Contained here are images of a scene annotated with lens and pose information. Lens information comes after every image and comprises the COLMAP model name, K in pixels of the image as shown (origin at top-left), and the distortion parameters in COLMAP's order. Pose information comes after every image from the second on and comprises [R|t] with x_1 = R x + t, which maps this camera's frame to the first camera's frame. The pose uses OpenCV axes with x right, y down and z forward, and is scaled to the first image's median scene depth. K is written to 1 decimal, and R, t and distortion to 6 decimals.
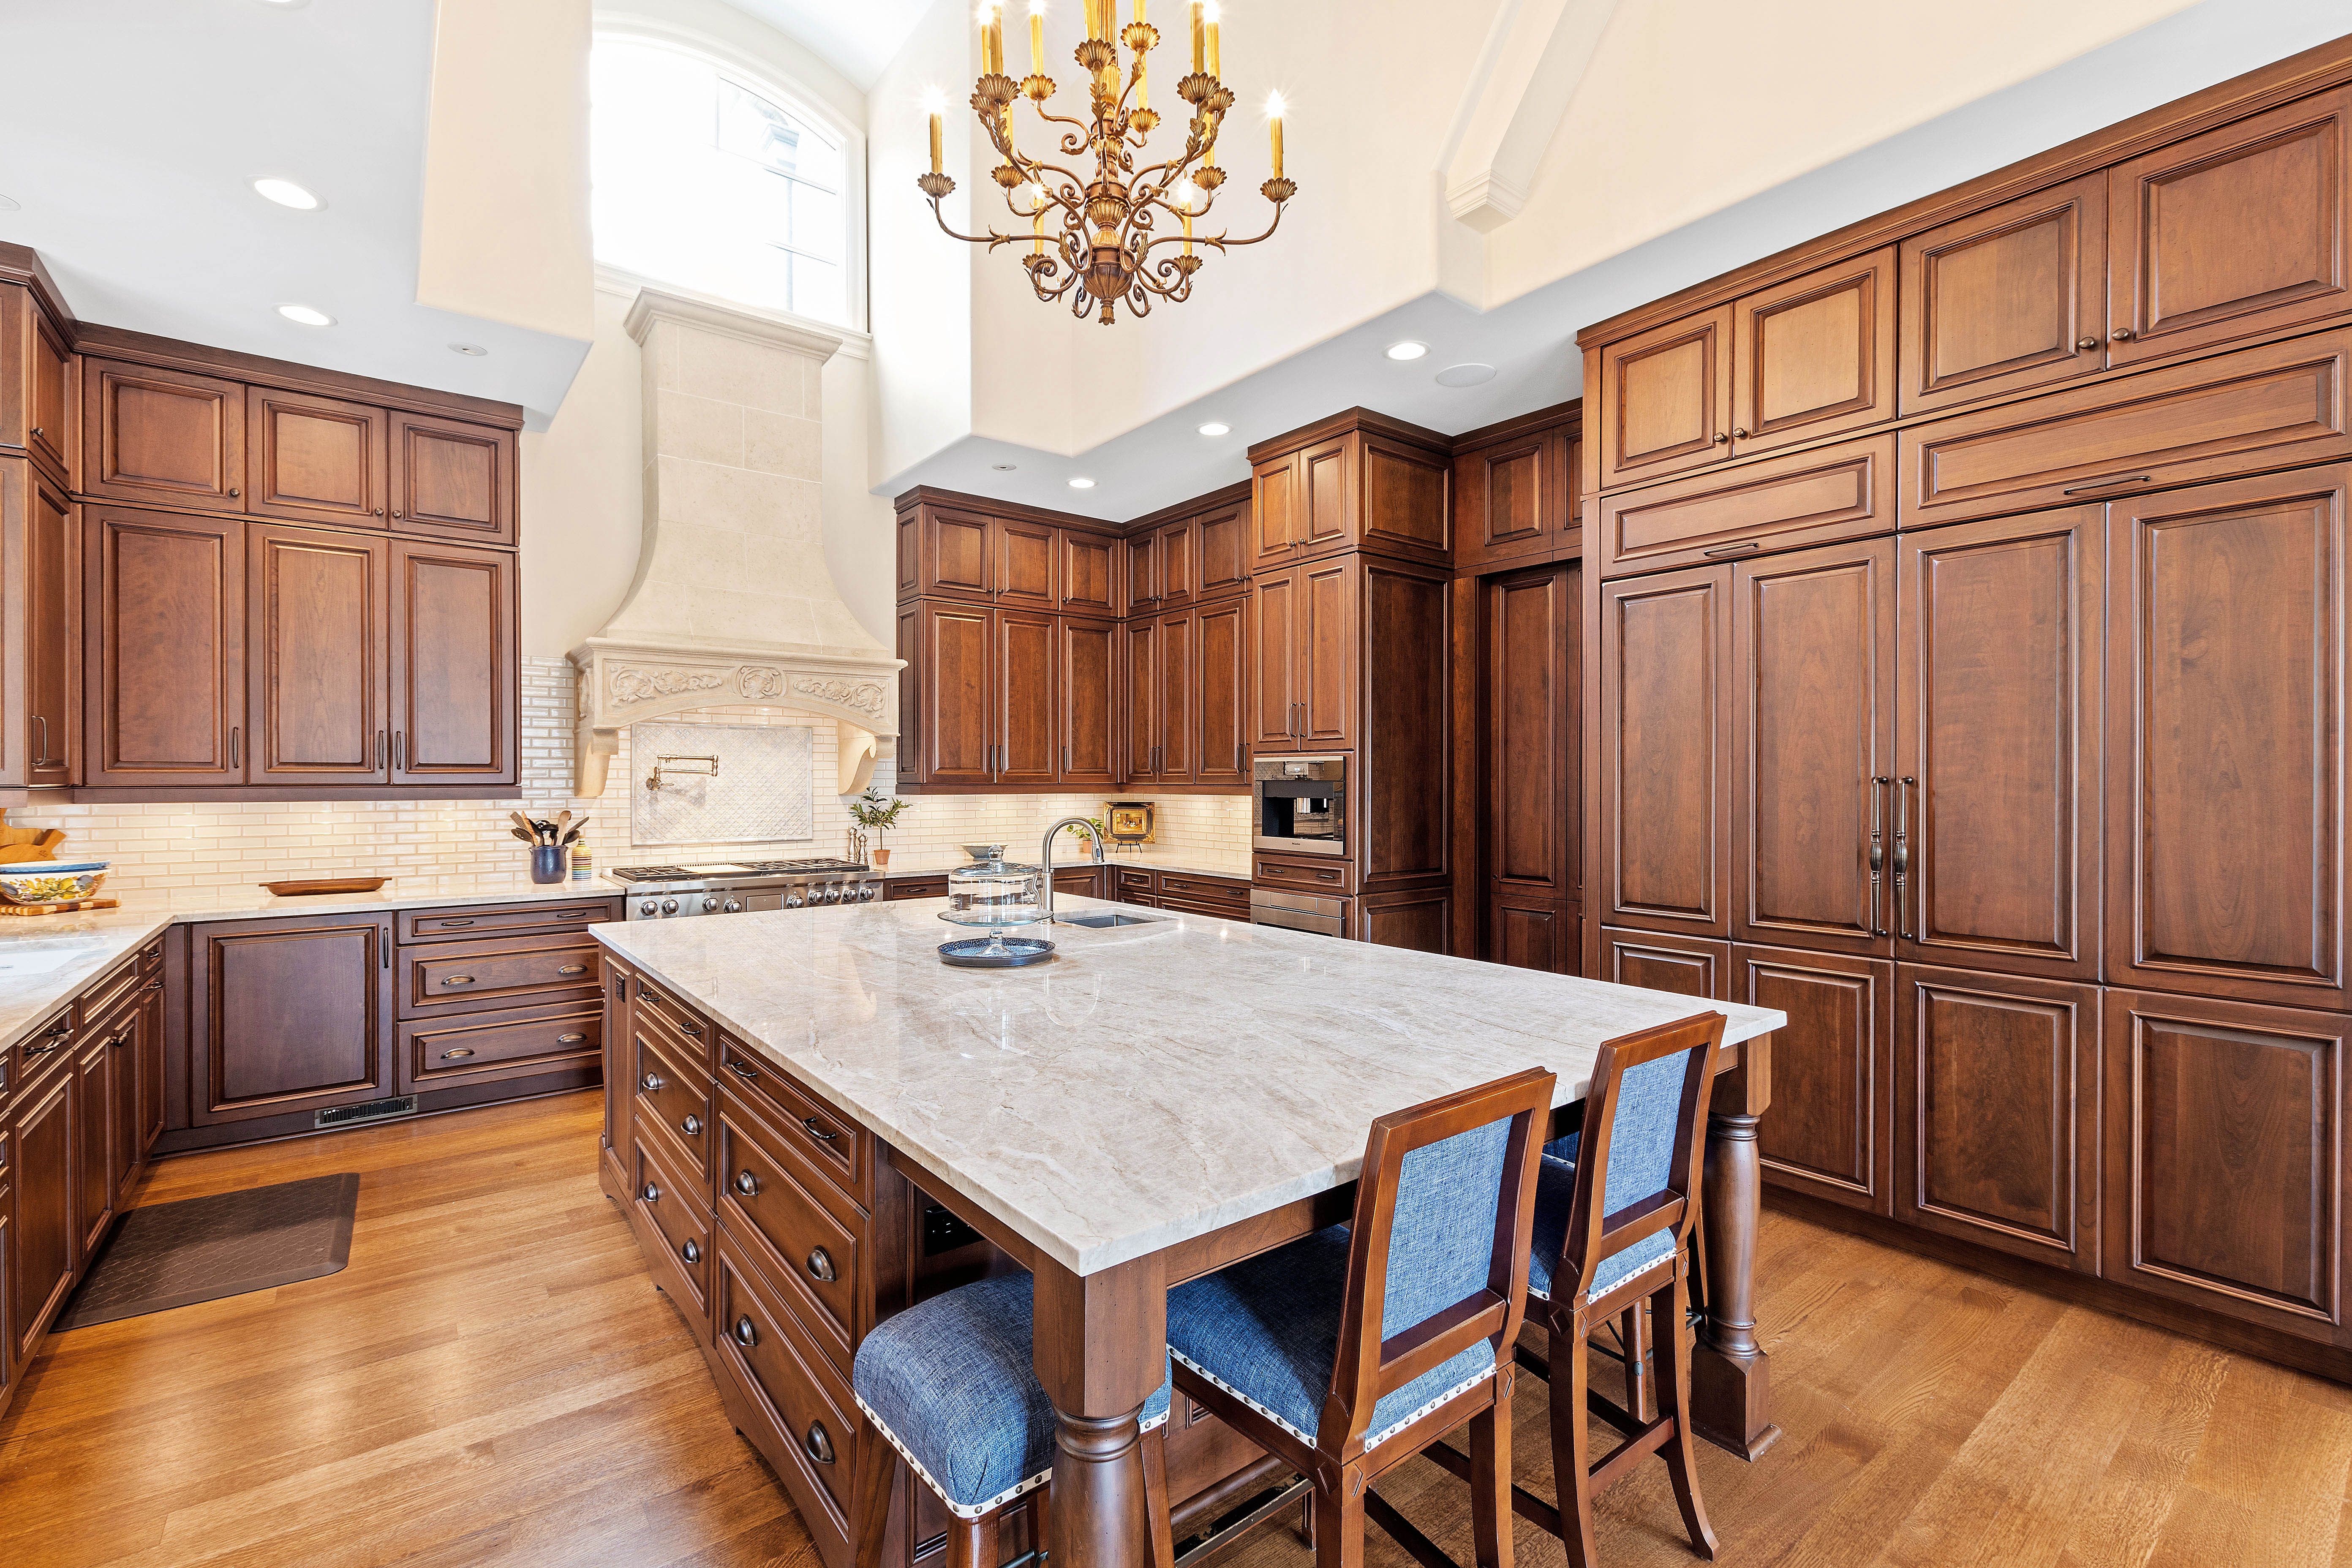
lens RADIAL K [[1014.3, 0, 1163.3], [0, 1014.3, 779.9], [0, 0, 1]] dist [0.011108, -0.000356]
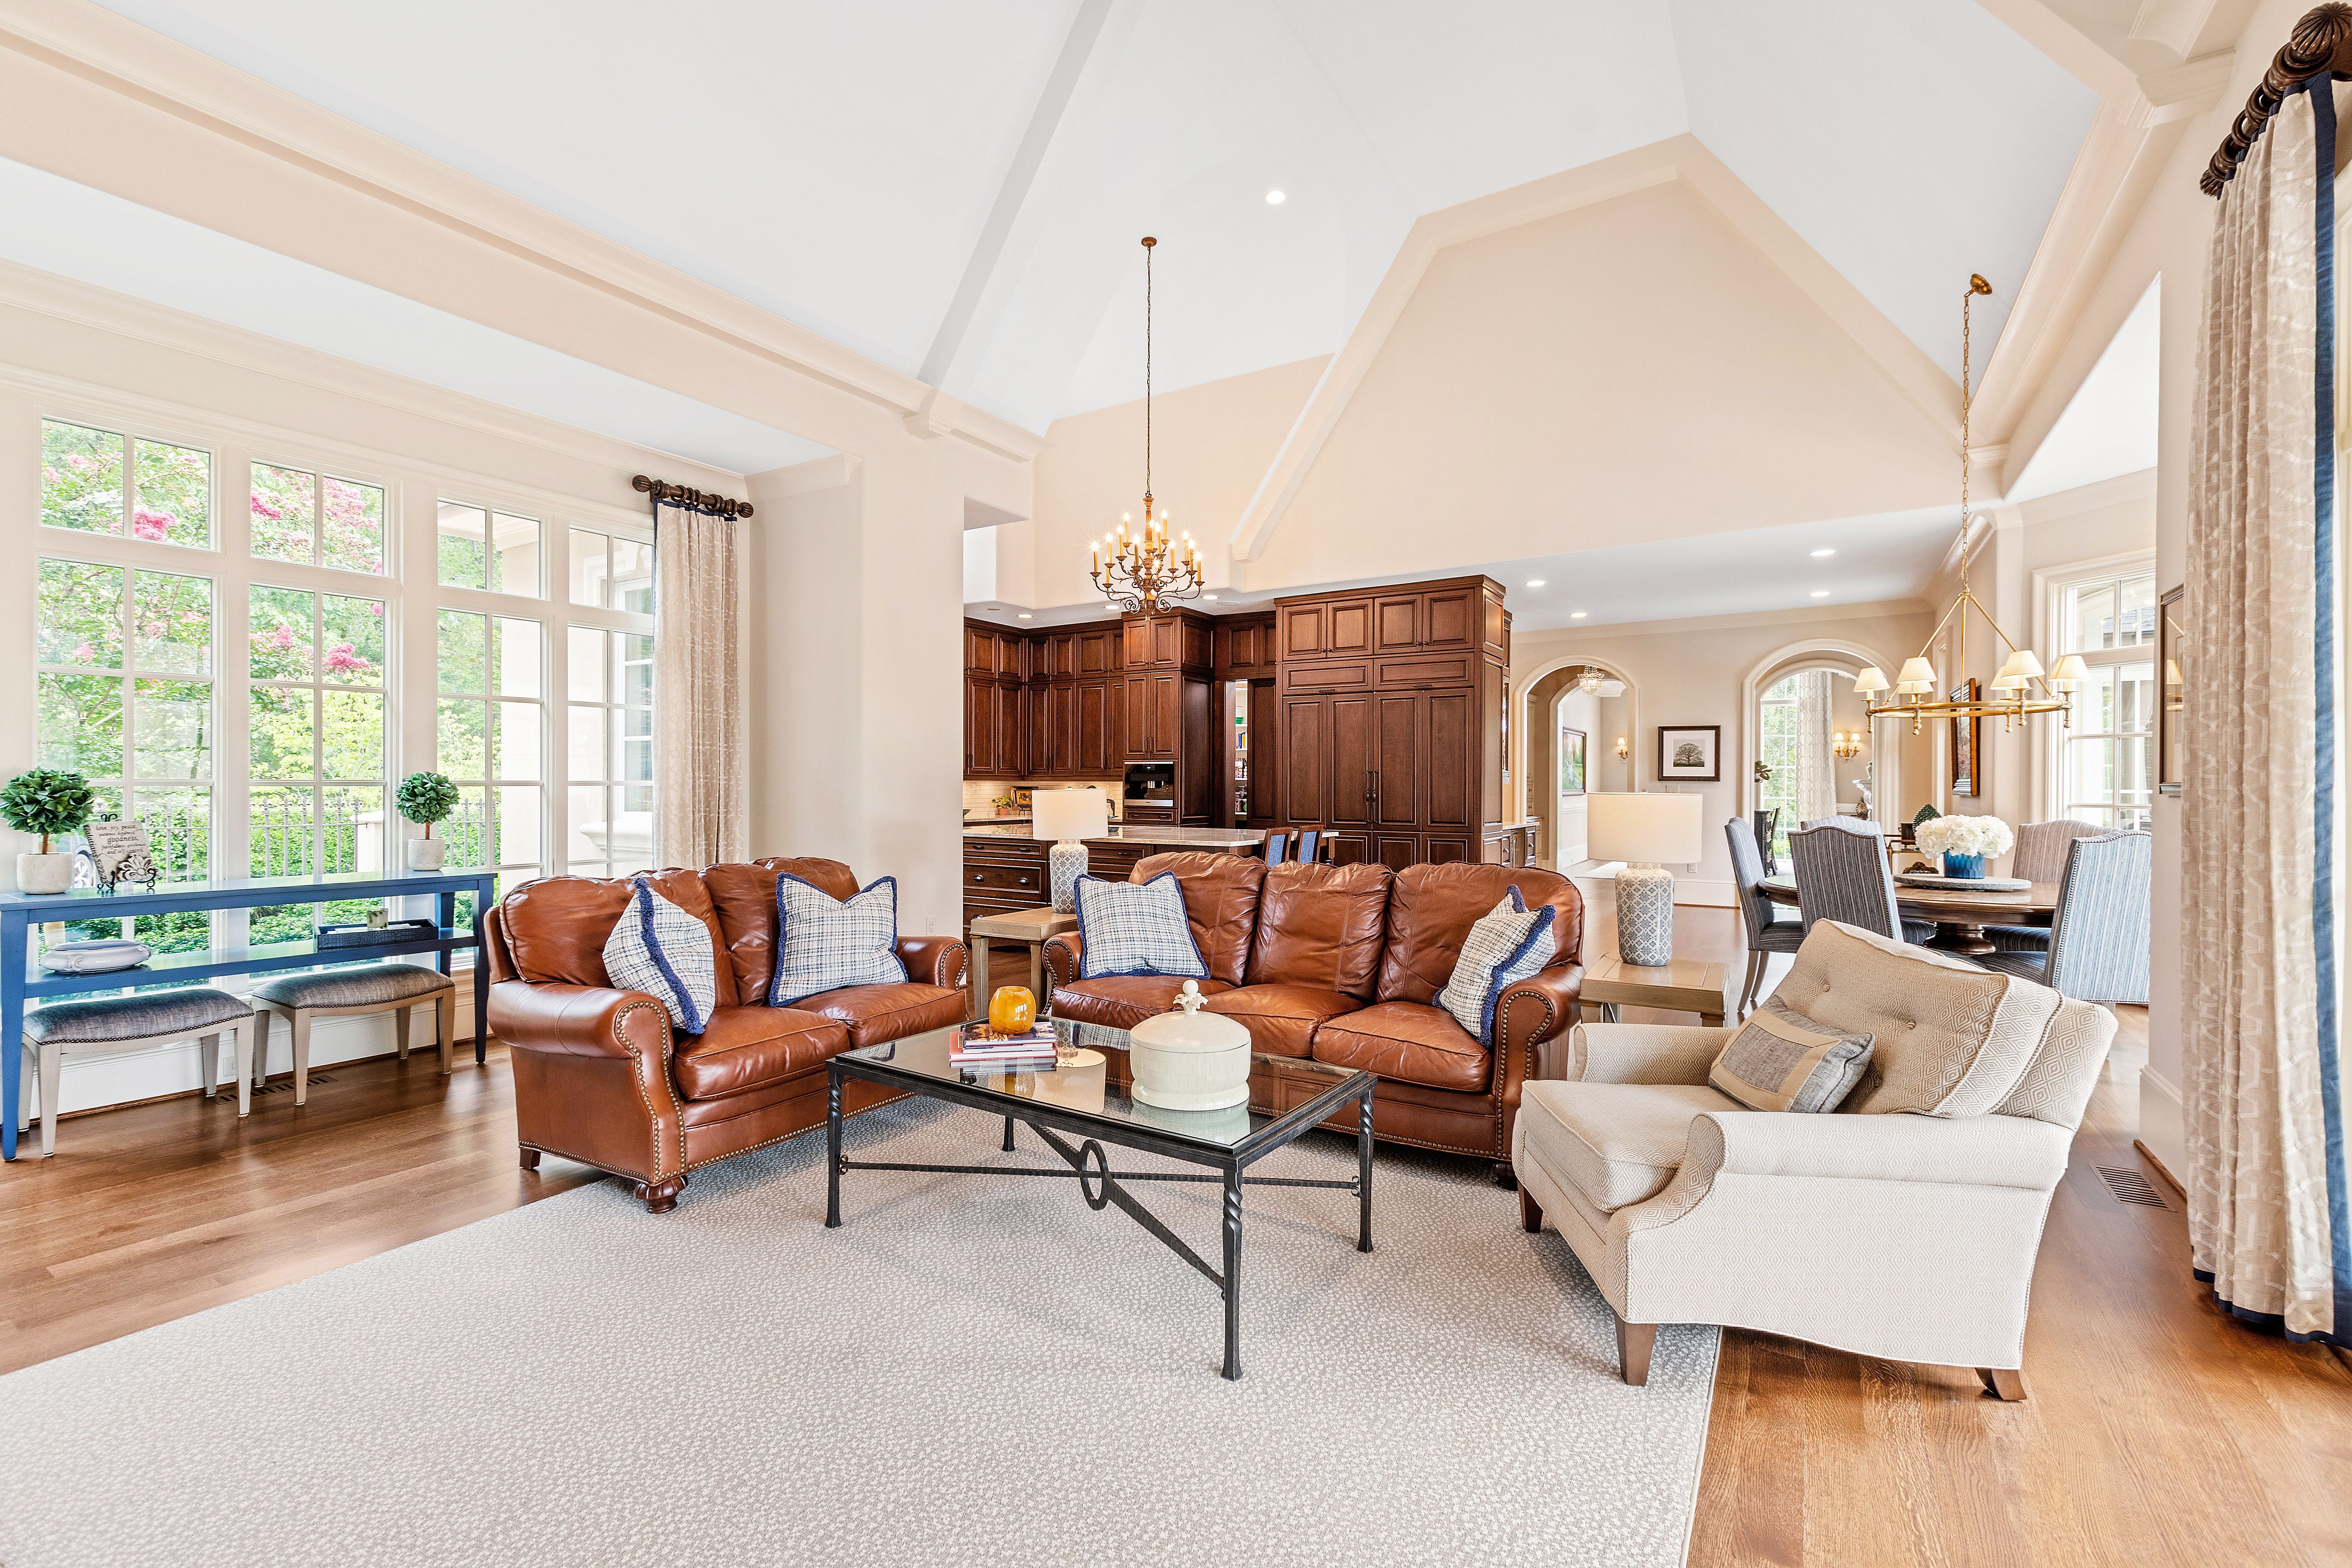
lens RADIAL K [[1014.3, 0, 1167.3], [0, 1014.3, 790.3], [0, 0, 1]] dist [0.011108, -0.000356]
pose [[0.939702, 0.002037, 0.341987, -0.542088], [-0.004042, 0.999979, 0.005152, 0.025514], [-0.341970, -0.006224, 0.939690, -0.989212]]
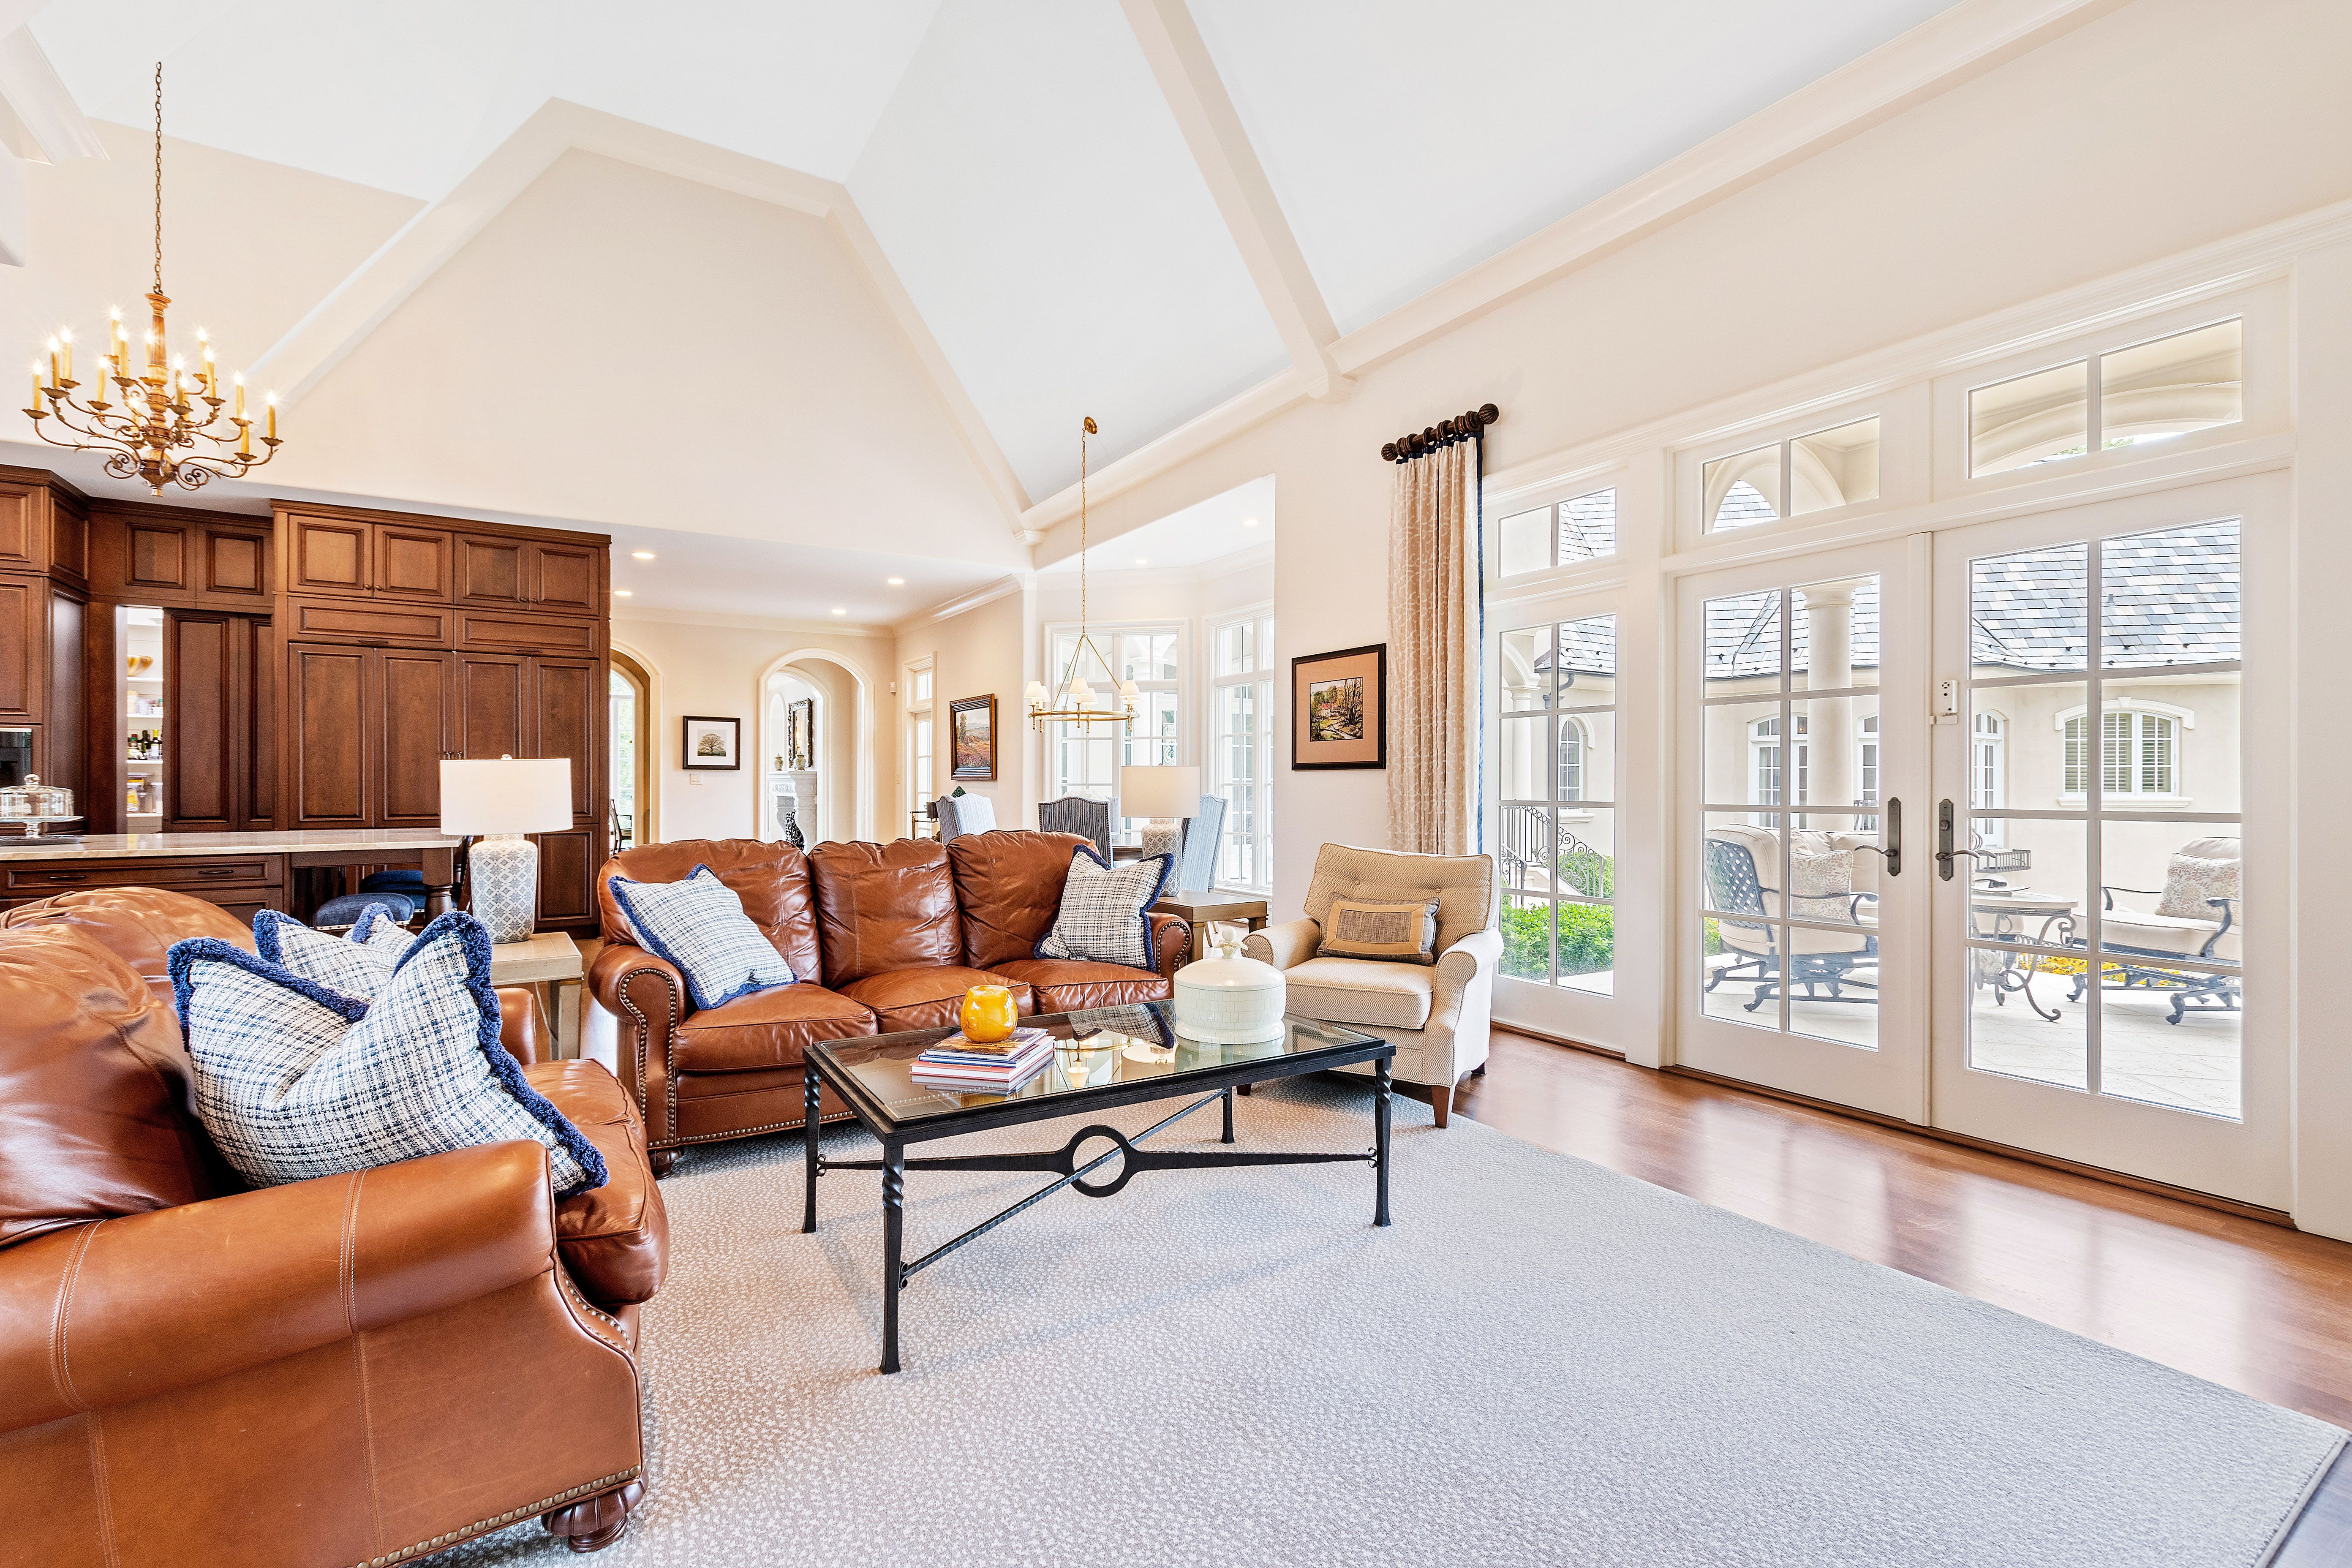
lens RADIAL K [[1014.3, 0, 1167.3], [0, 1014.3, 778.1], [0, 0, 1]] dist [0.011108, -0.000356]
pose [[0.104855, 0.005430, 0.994473, -0.894341], [0.001342, 0.999983, -0.005602, 0.045048], [-0.994487, 0.001921, 0.104846, -0.555646]]
